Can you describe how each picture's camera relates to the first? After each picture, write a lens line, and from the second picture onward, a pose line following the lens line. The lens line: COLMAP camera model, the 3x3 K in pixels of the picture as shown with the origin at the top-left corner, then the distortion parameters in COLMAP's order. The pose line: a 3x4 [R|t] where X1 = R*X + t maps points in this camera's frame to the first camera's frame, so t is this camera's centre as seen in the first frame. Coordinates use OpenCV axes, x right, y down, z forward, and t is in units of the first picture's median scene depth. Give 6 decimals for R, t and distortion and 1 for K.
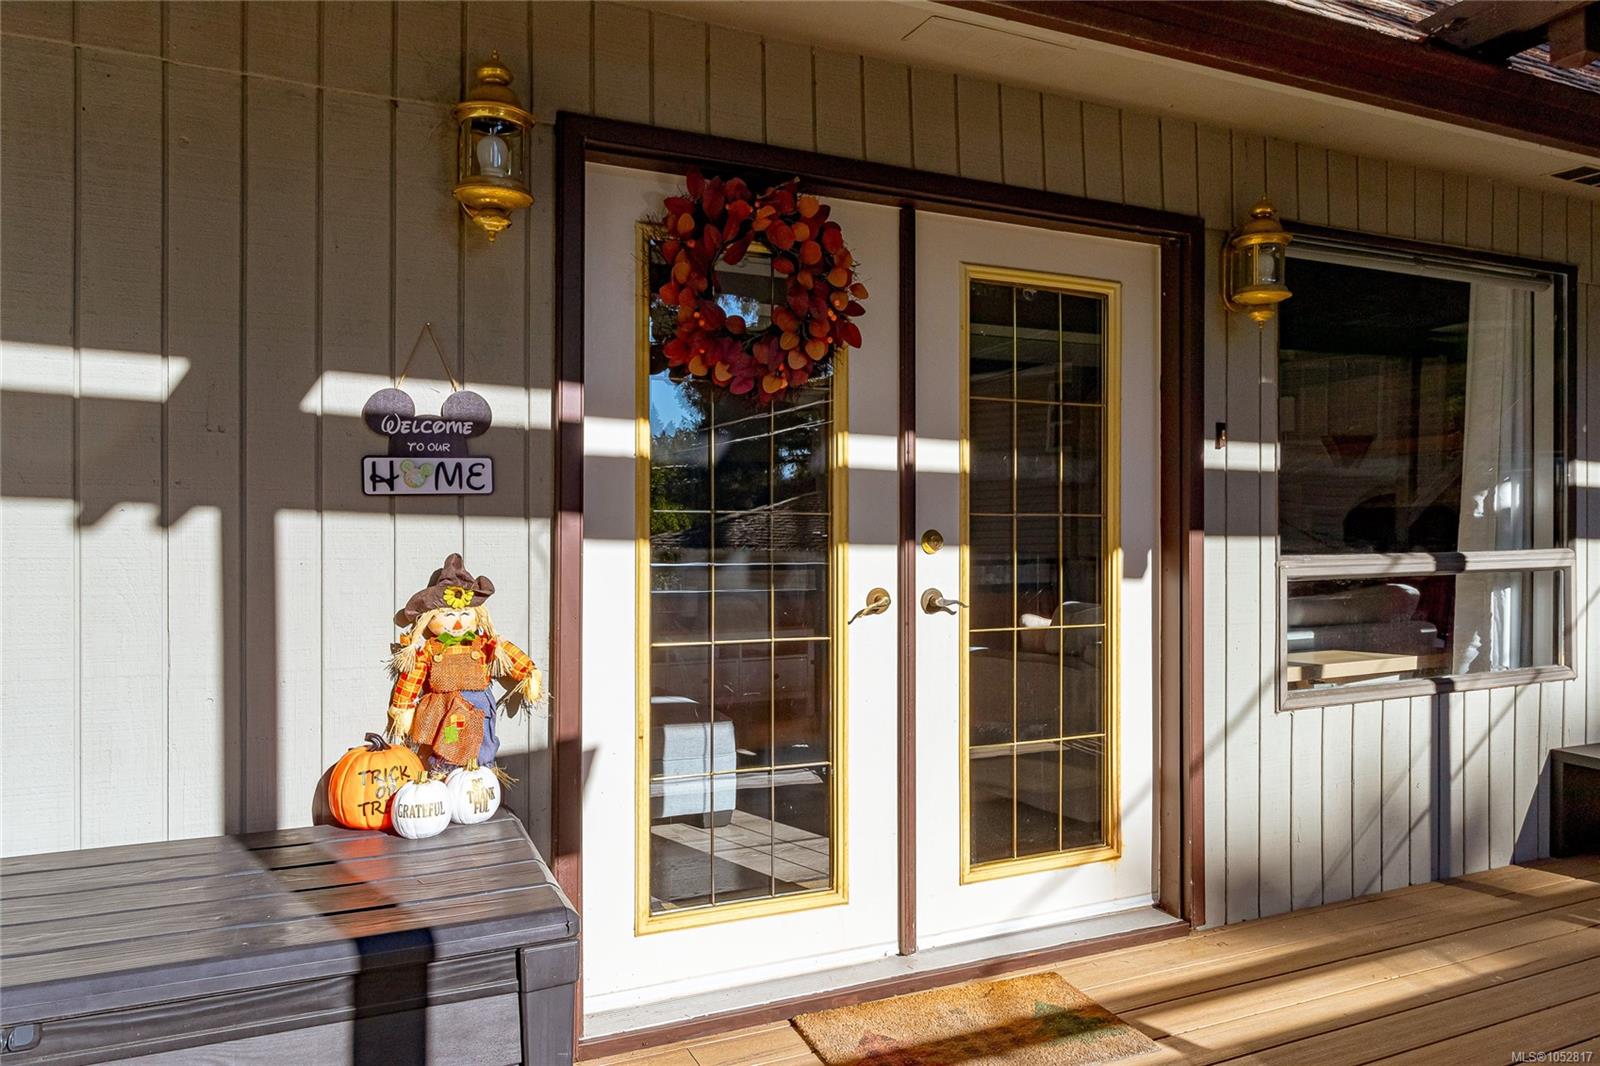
lens RADIAL K [[1121.7, 0, 797.1], [0, 1121.7, 537.6], [0, 0, 1]] dist [0.002555, -0.010621]
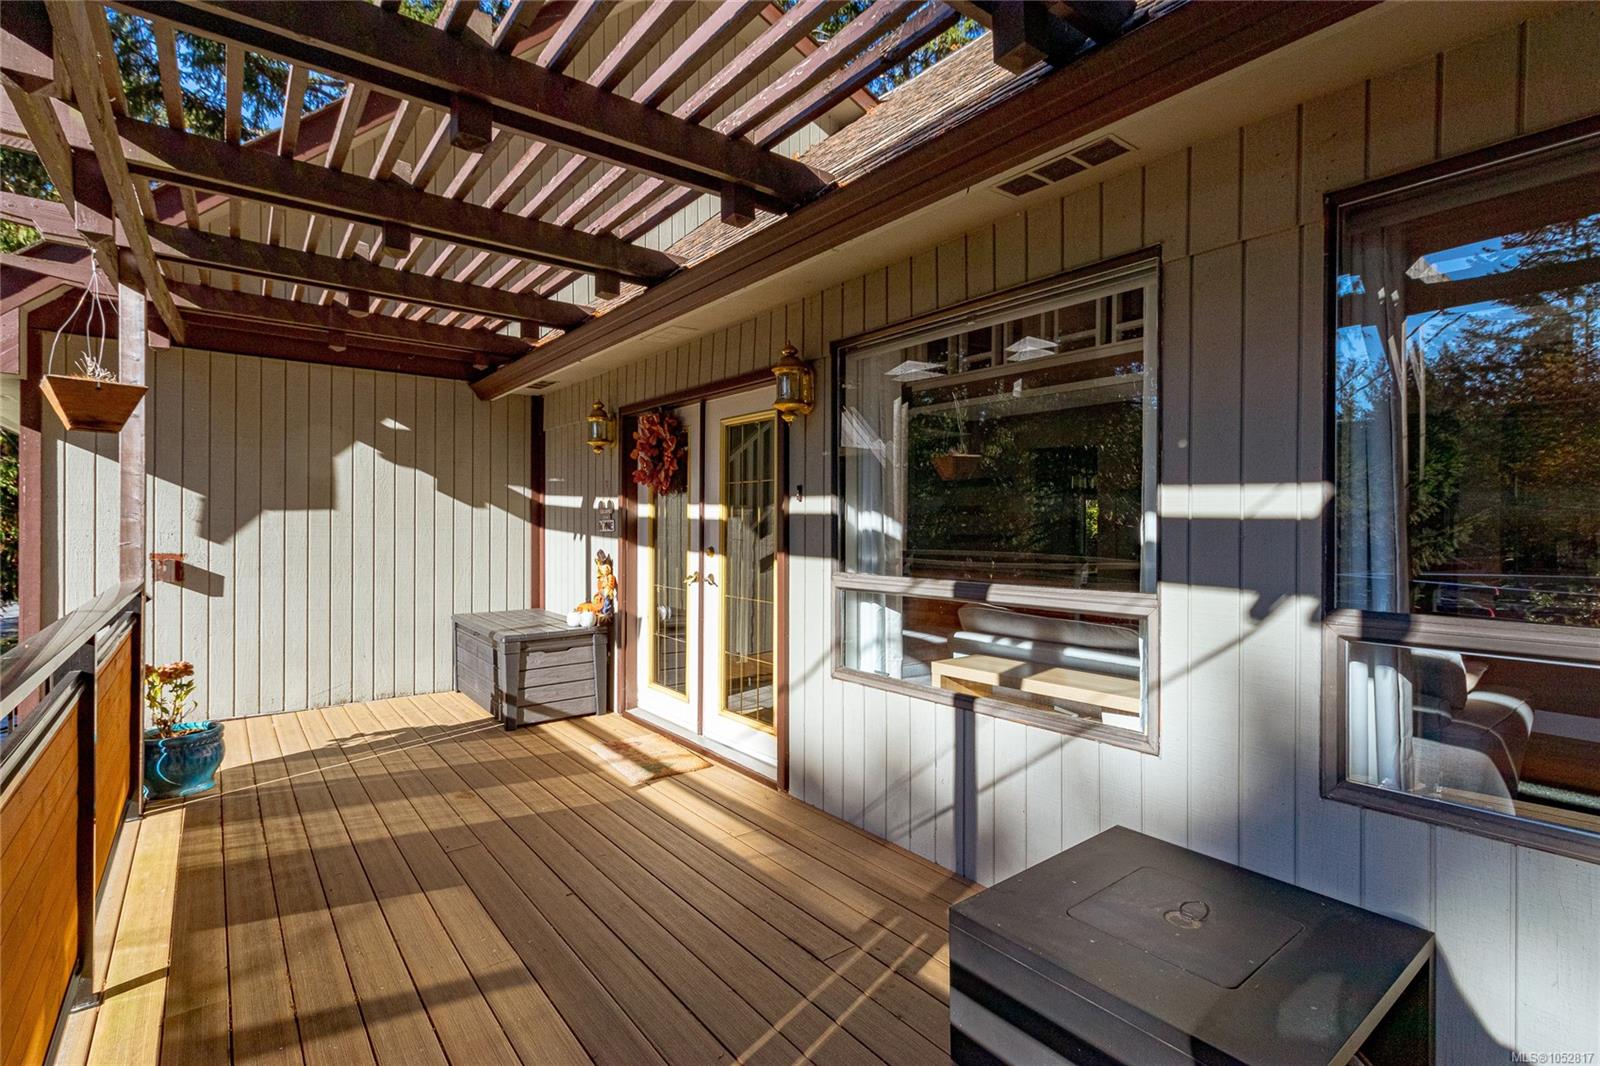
lens RADIAL K [[753.3, 0, 805.6], [0, 753.3, 525.6], [0, 0, 1]] dist [0.003453, 0.000091]
pose [[0.219015, 0.008863, -0.975681, 1.720193], [0.000025, 0.999959, 0.009089, -0.065674], [0.975721, -0.002015, 0.219006, 0.928965]]
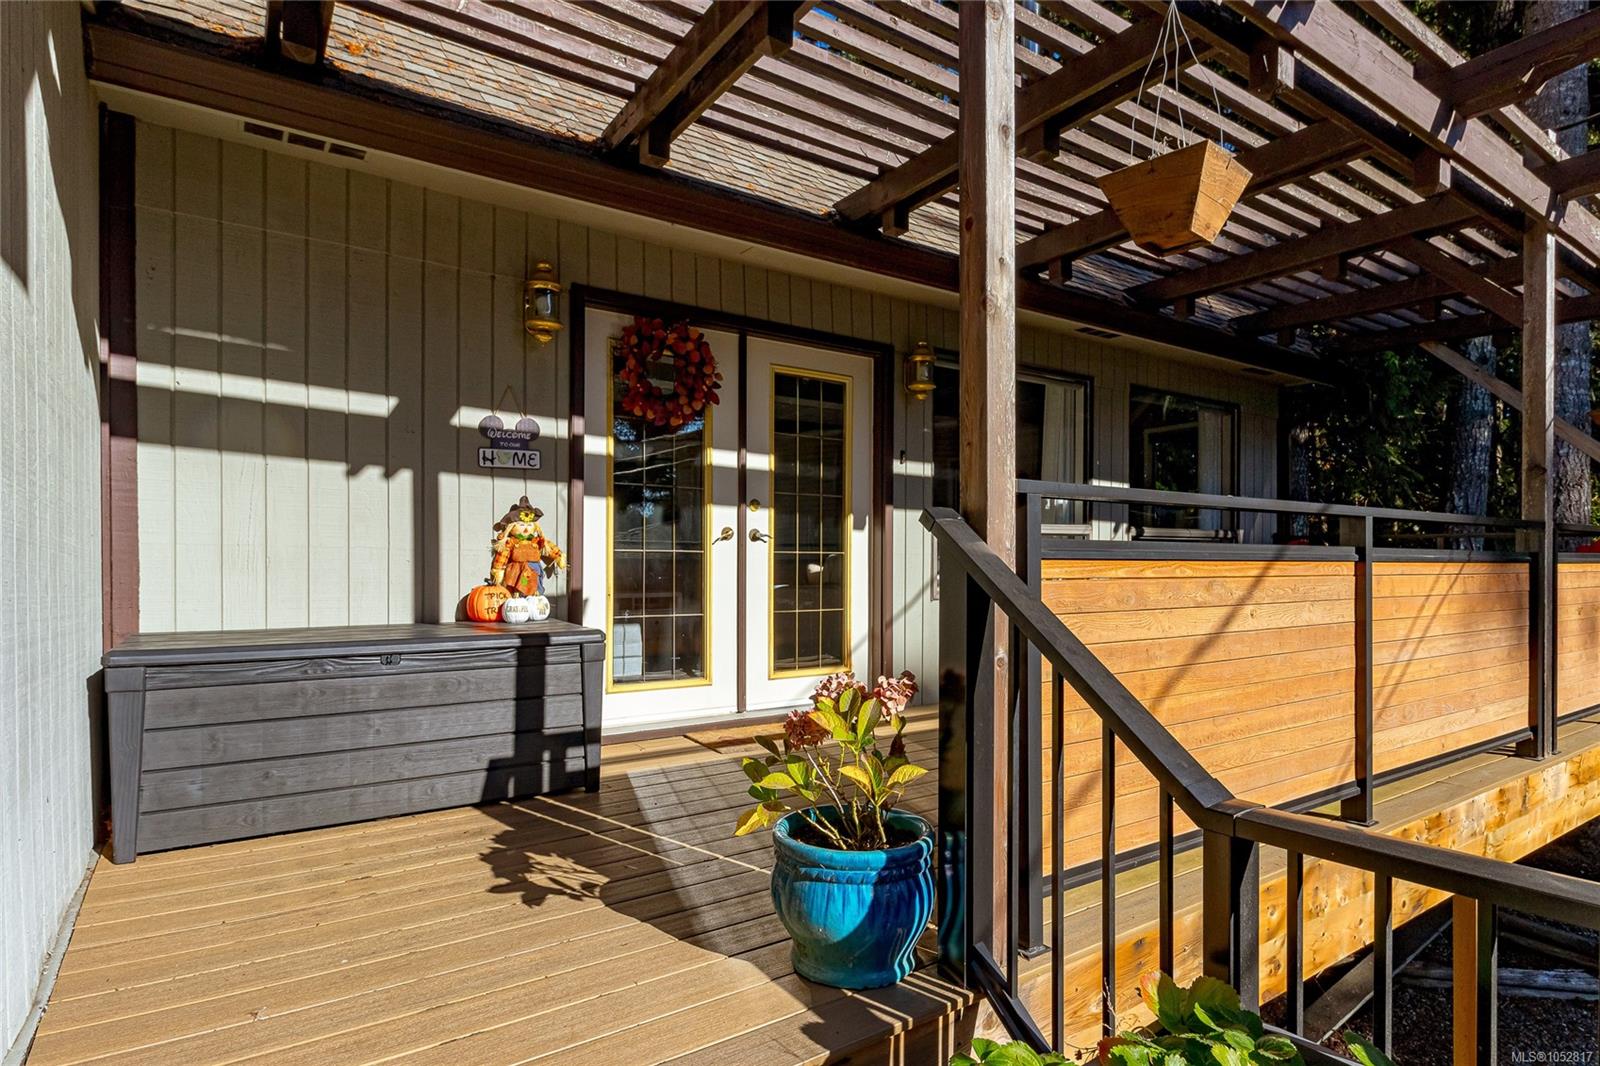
lens RADIAL K [[893.0, 0, 817.8], [0, 893.0, 568.3], [0, 0, 1]] dist [-0.002961, -0.000386]
pose [[0.983860, 0.002936, 0.178916, -0.054750], [-0.003685, 0.999986, 0.003852, 0.116772], [-0.178902, -0.004449, 0.983857, -0.606314]]
